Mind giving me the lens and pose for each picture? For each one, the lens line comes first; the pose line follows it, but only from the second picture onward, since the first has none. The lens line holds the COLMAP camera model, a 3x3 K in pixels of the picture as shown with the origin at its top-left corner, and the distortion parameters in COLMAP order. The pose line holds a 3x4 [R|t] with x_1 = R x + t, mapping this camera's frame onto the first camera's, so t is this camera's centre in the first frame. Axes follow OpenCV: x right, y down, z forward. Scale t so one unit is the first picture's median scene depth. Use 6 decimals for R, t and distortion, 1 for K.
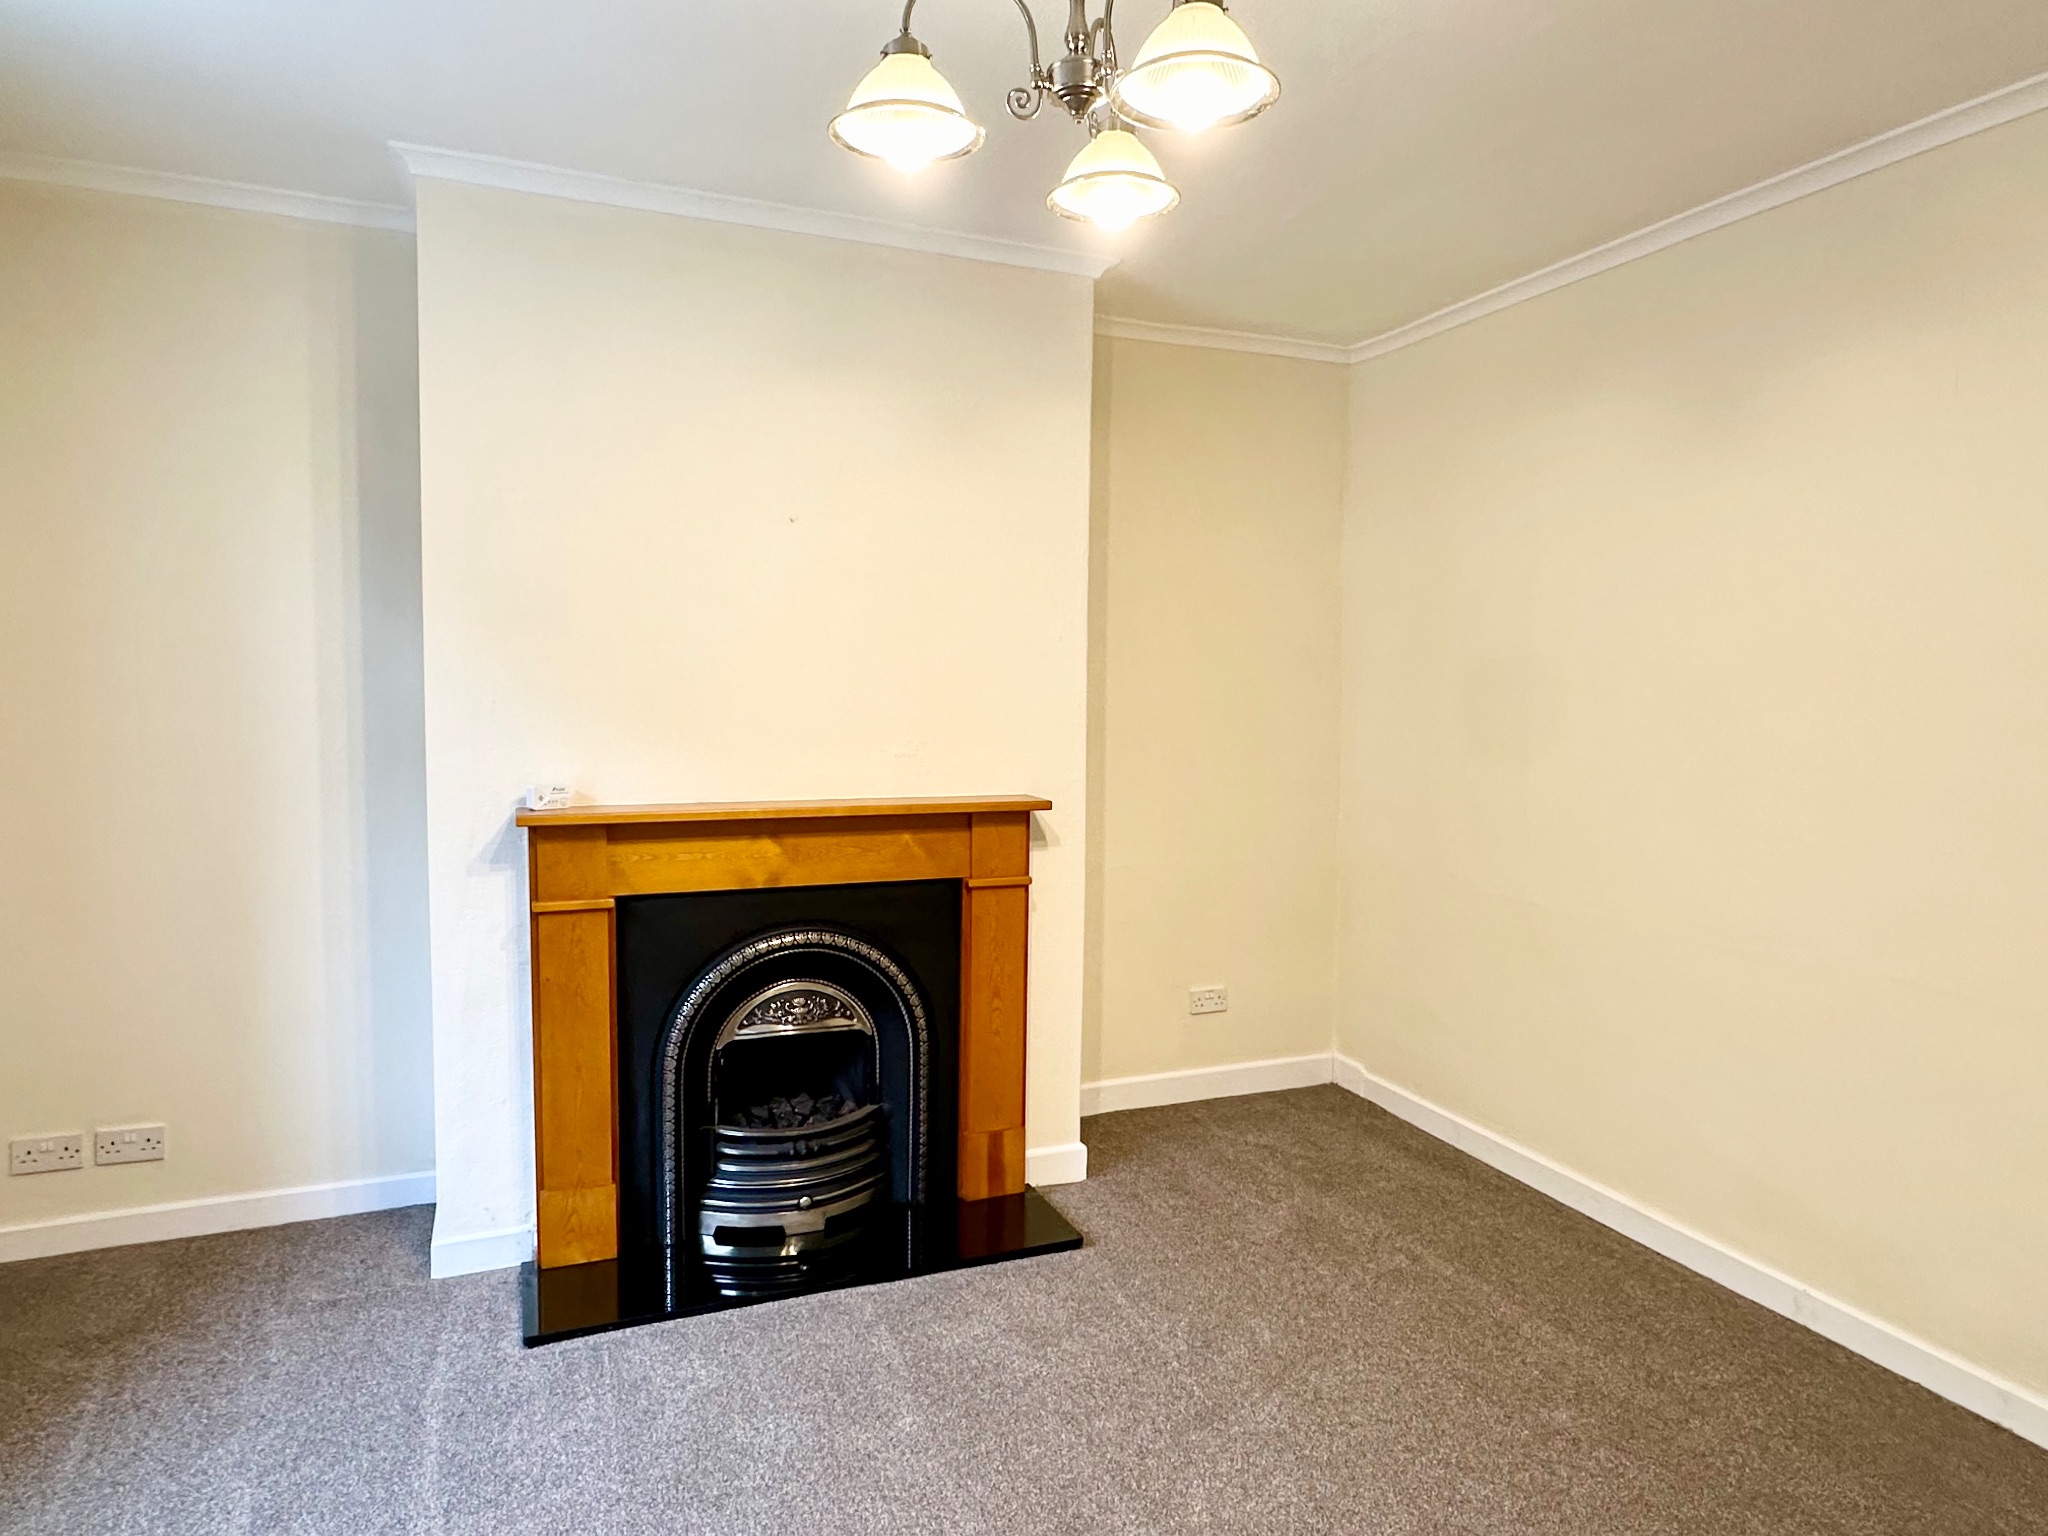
lens RADIAL K [[1245.7, 0, 1013.9], [0, 1245.7, 771.1], [0, 0, 1]] dist [0.000930, 0.000733]
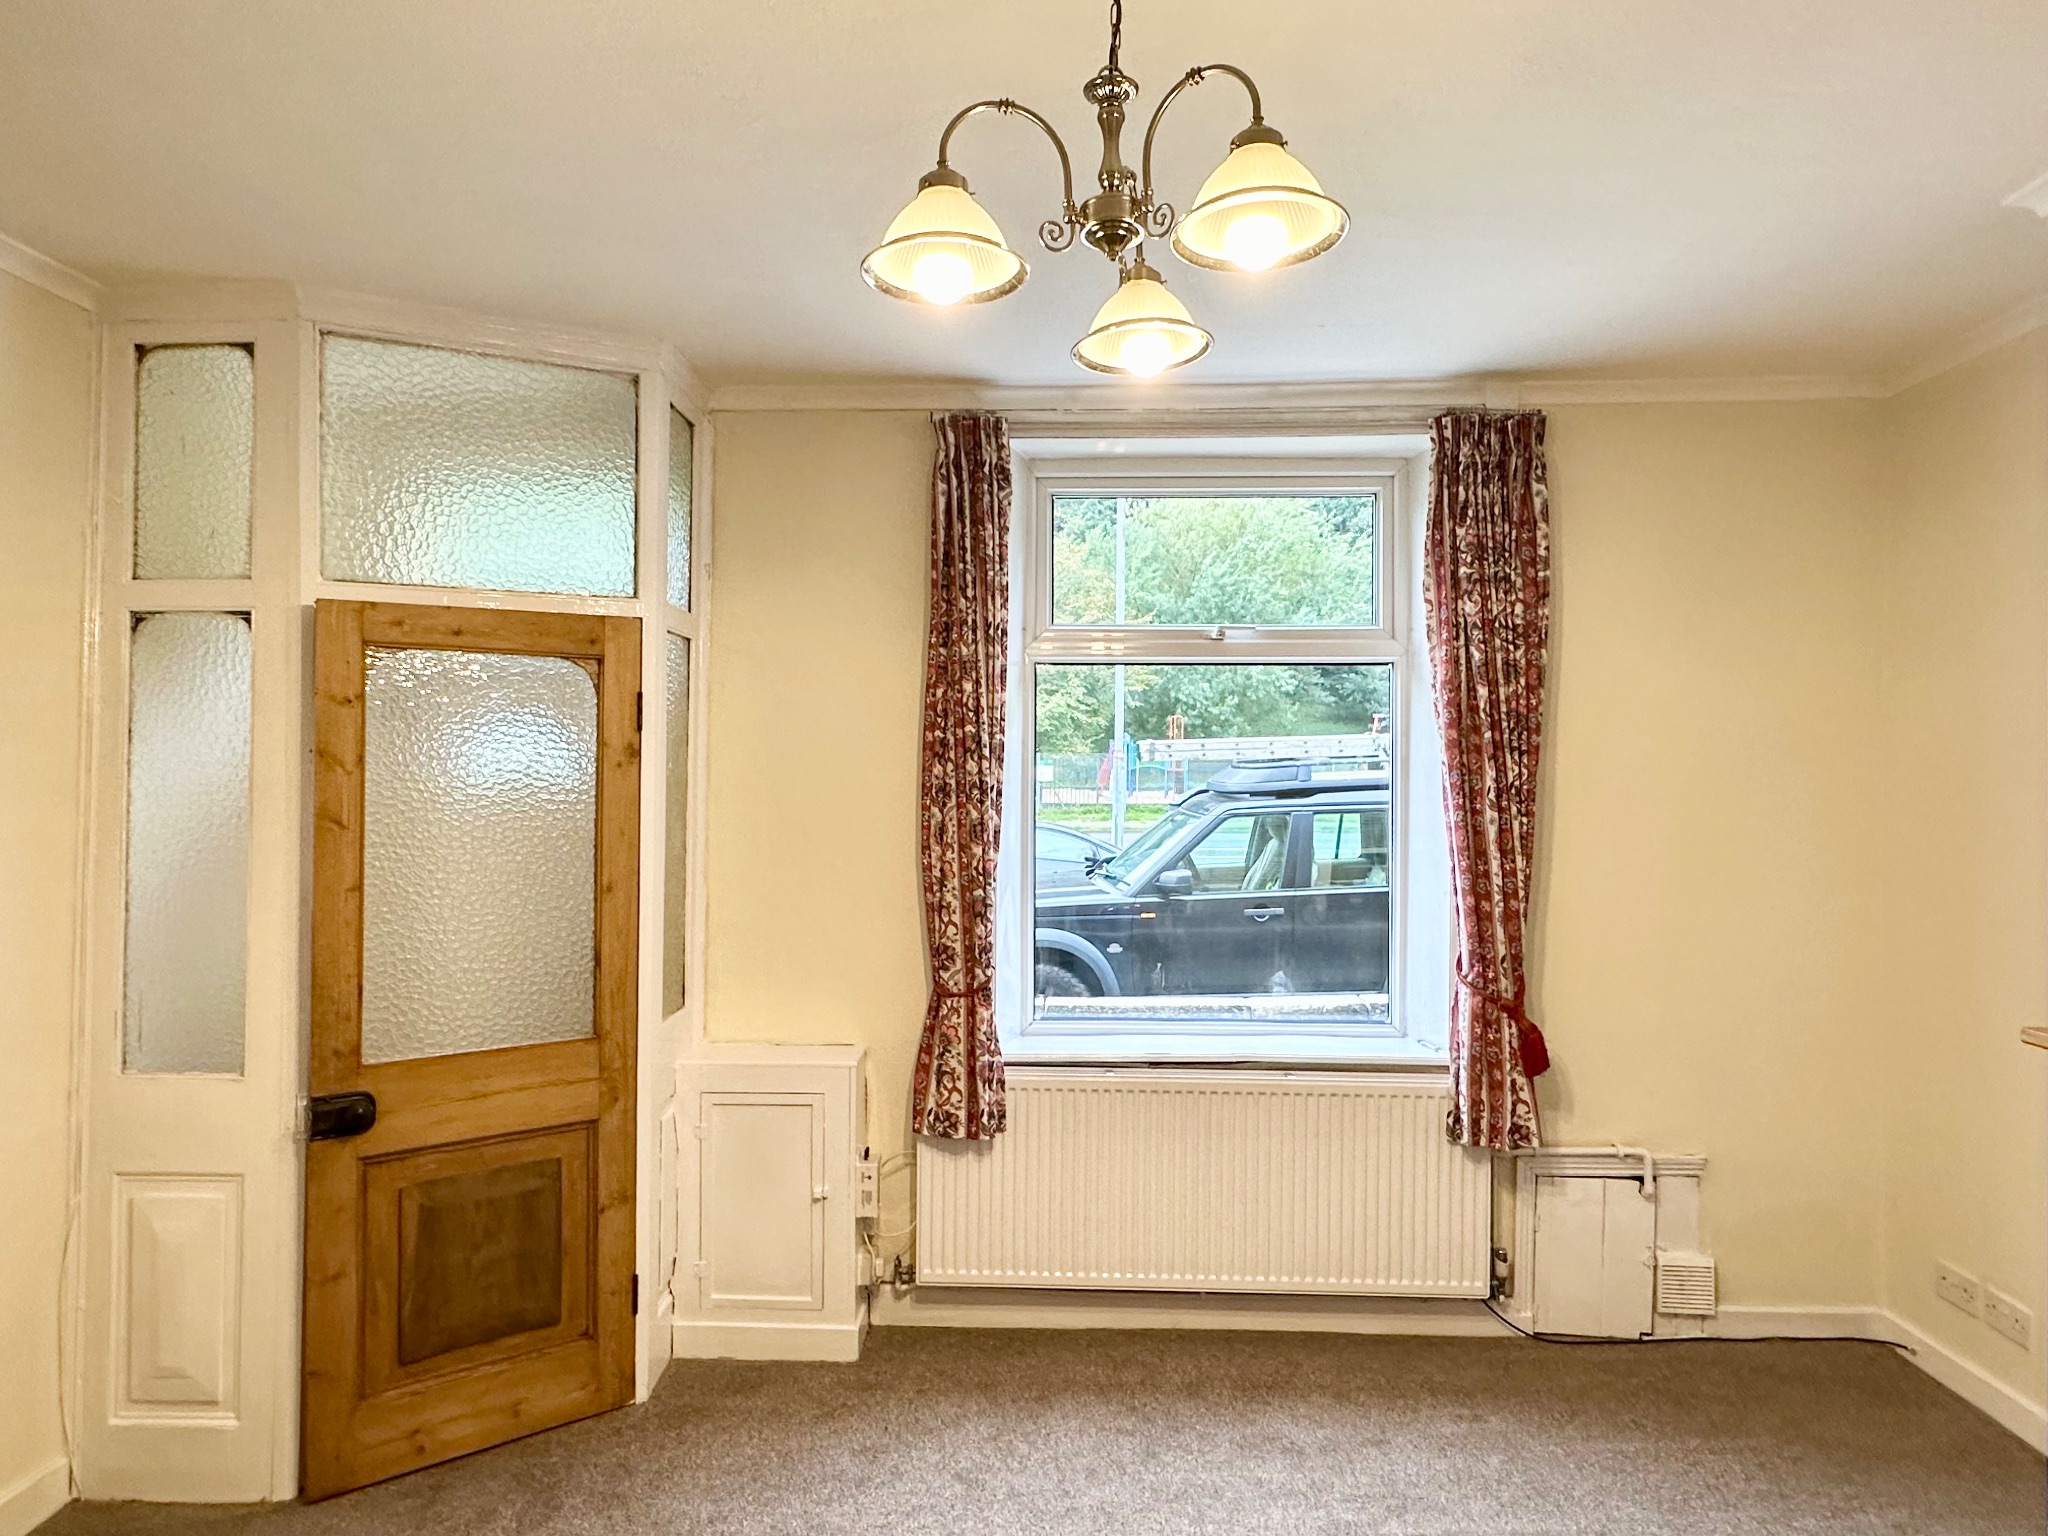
lens RADIAL K [[1245.7, 0, 1030.2], [0, 1245.7, 768.2], [0, 0, 1]] dist [0.000930, 0.000733]
pose [[-0.414660, -0.013765, -0.909872, 0.456394], [-0.075744, 0.996938, 0.019437, -0.076759], [0.906818, 0.076977, -0.414433, 0.672435]]
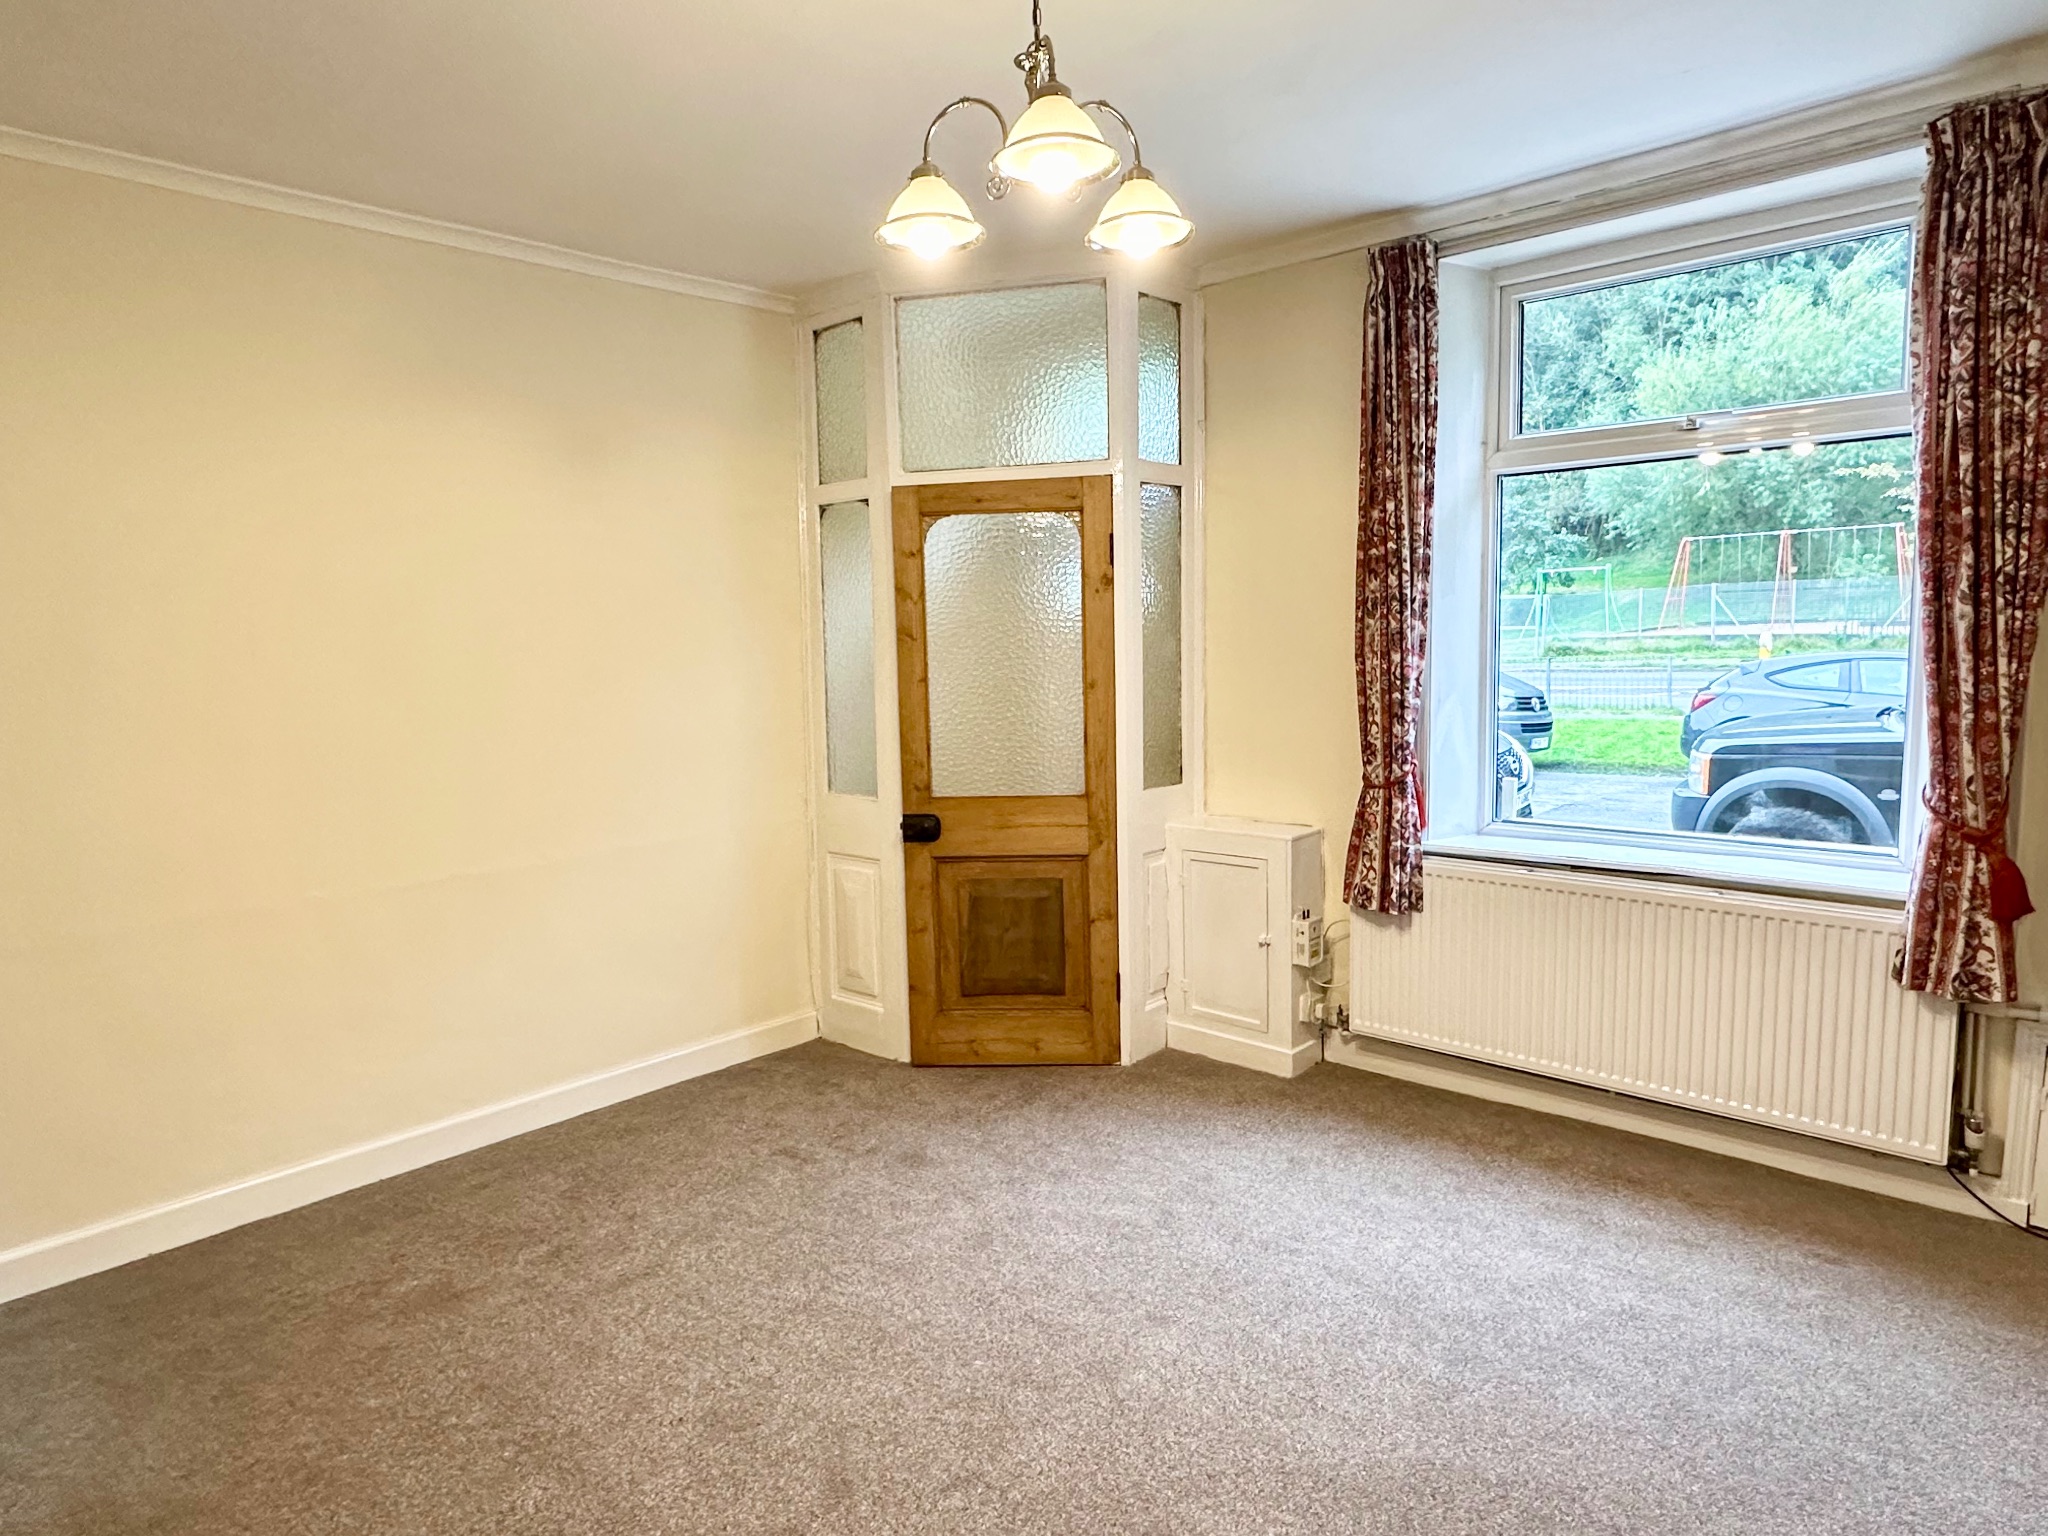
lens RADIAL K [[1245.7, 0, 1034.1], [0, 1245.7, 769.5], [0, 0, 1]] dist [0.000930, 0.000733]
pose [[-0.906278, 0.062539, -0.418030, 0.309296], [-0.014097, 0.983971, 0.177768, -0.081889], [0.422447, 0.167000, -0.890870, 1.108407]]
